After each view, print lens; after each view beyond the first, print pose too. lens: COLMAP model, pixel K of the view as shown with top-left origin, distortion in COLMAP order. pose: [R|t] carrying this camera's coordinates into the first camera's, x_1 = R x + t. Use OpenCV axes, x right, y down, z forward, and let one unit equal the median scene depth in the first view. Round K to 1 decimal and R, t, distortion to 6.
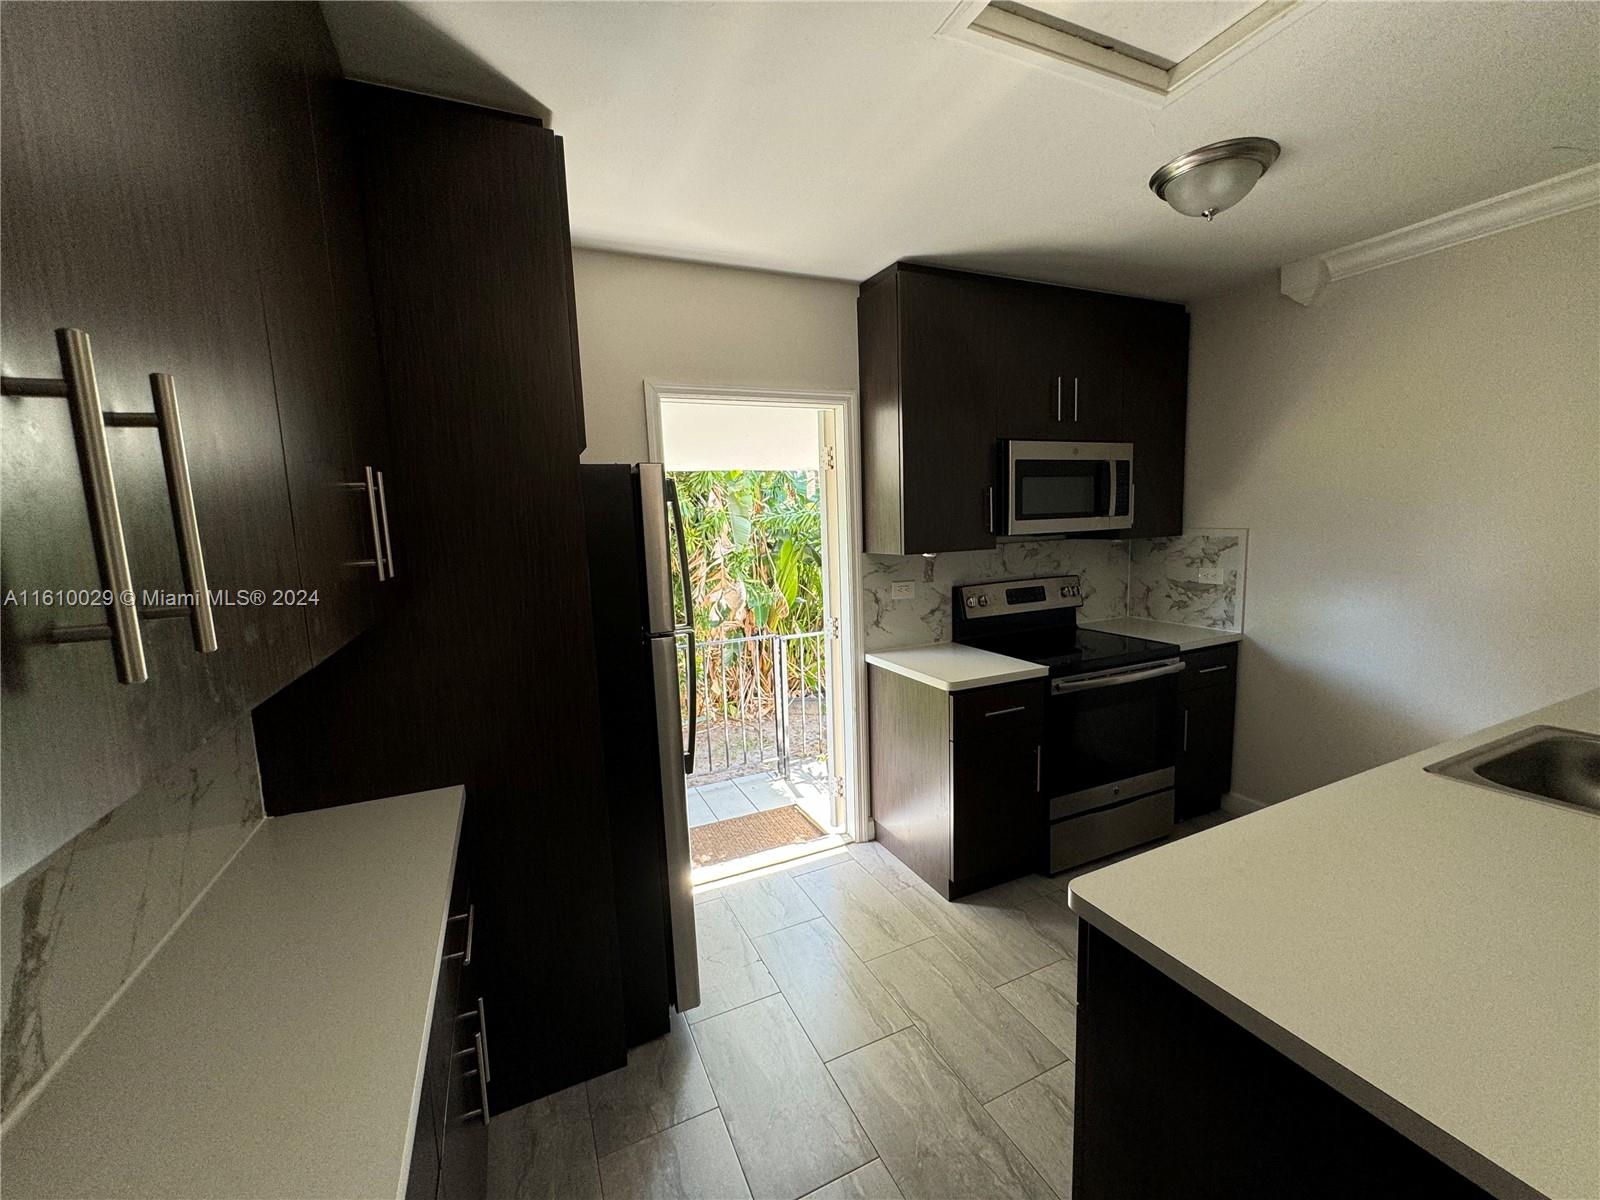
lens RADIAL K [[641.8, 0, 800.0], [0, 641.8, 600.0], [0, 0, 1]] dist [0.000818, 0.000085]
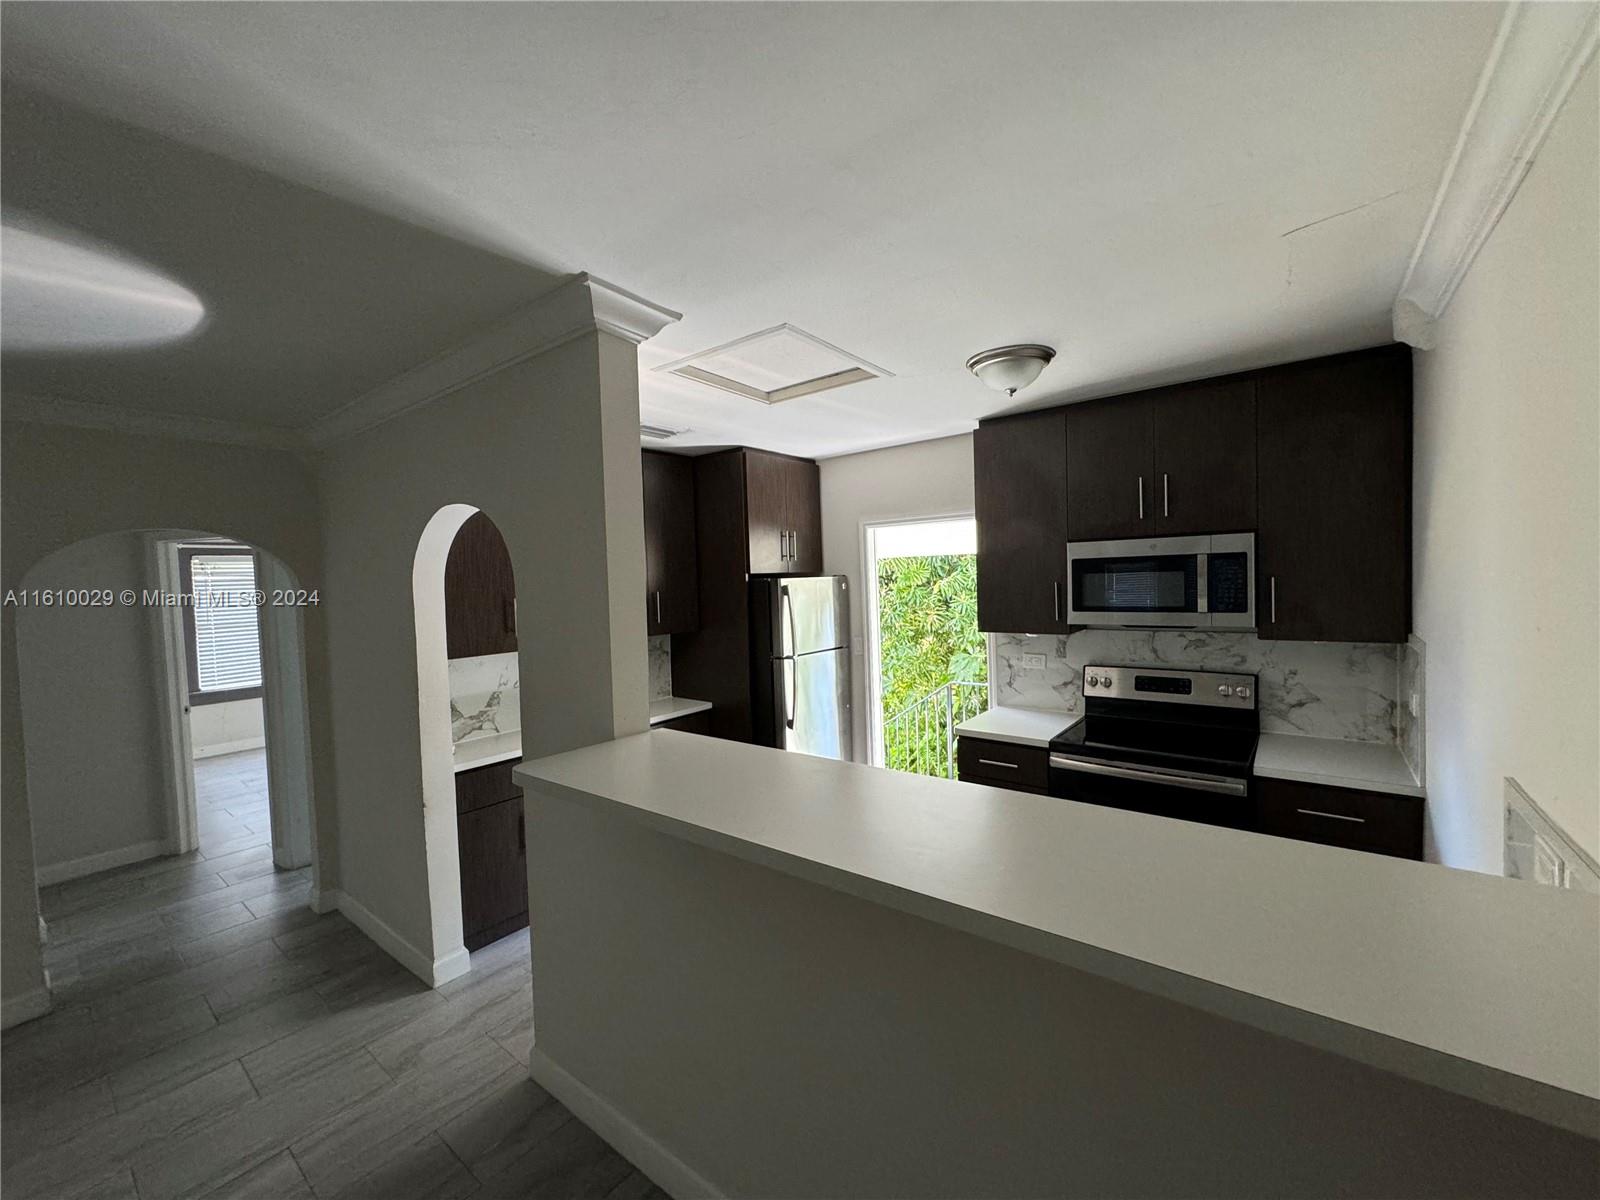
lens RADIAL K [[641.8, 0, 800.0], [0, 641.8, 600.0], [0, 0, 1]] dist [0.000818, 0.000085]
pose [[0.457026, 0.052328, -0.887913, 1.026949], [-0.094655, 0.995460, 0.009945, -0.100380], [0.884402, 0.079500, 0.459905, 0.042230]]
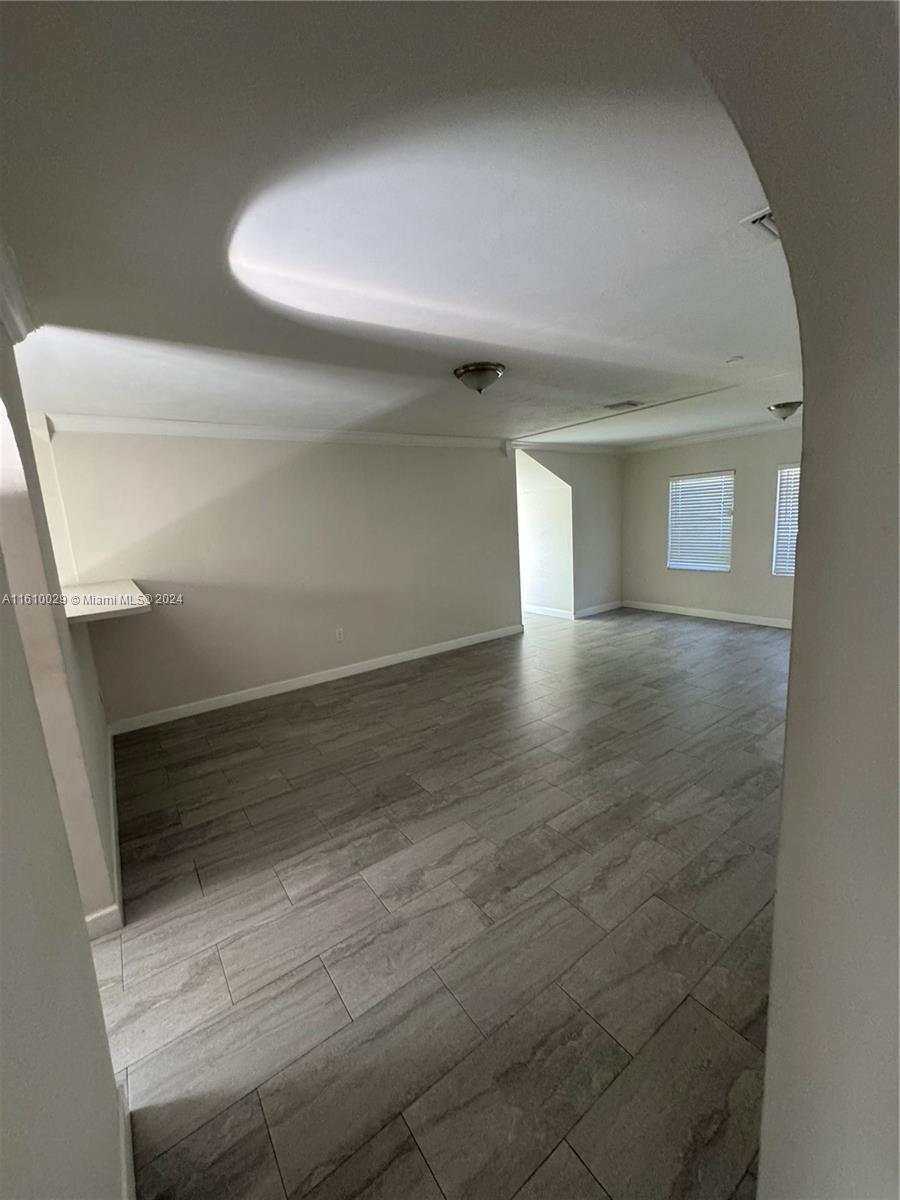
lens RADIAL K [[481.4, 0, 450.0], [0, 481.4, 600.0], [0, 0, 1]] dist [0.000818, 0.000085]
pose [[-0.187792, -0.118350, 0.975053, -0.438129], [0.192920, 0.968933, 0.154763, 0.032357], [-0.963076, 0.217171, -0.159125, -0.277284]]
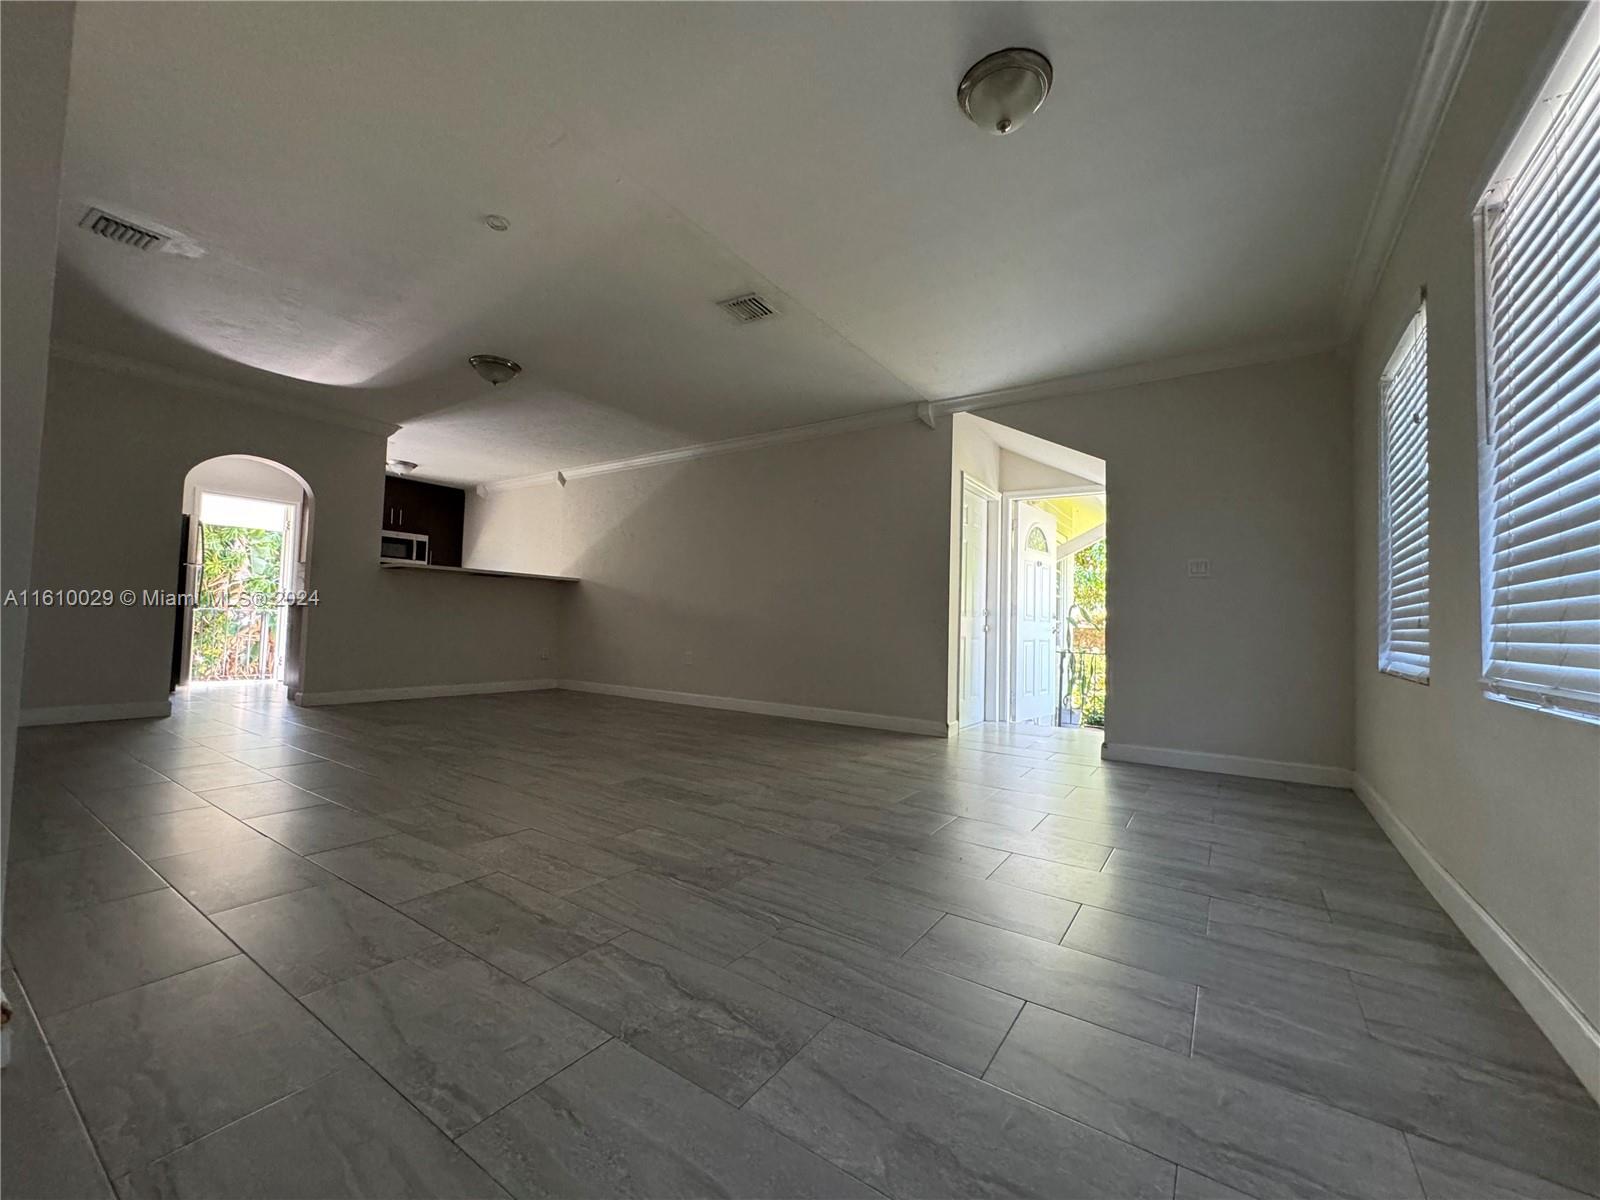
lens RADIAL K [[641.8, 0, 800.0], [0, 641.8, 600.0], [0, 0, 1]] dist [0.000818, 0.000085]
pose [[0.855890, 0.082839, 0.510480, 0.499712], [0.007236, 0.985073, -0.171988, 0.514953], [-0.517107, 0.150897, 0.842514, -2.113171]]
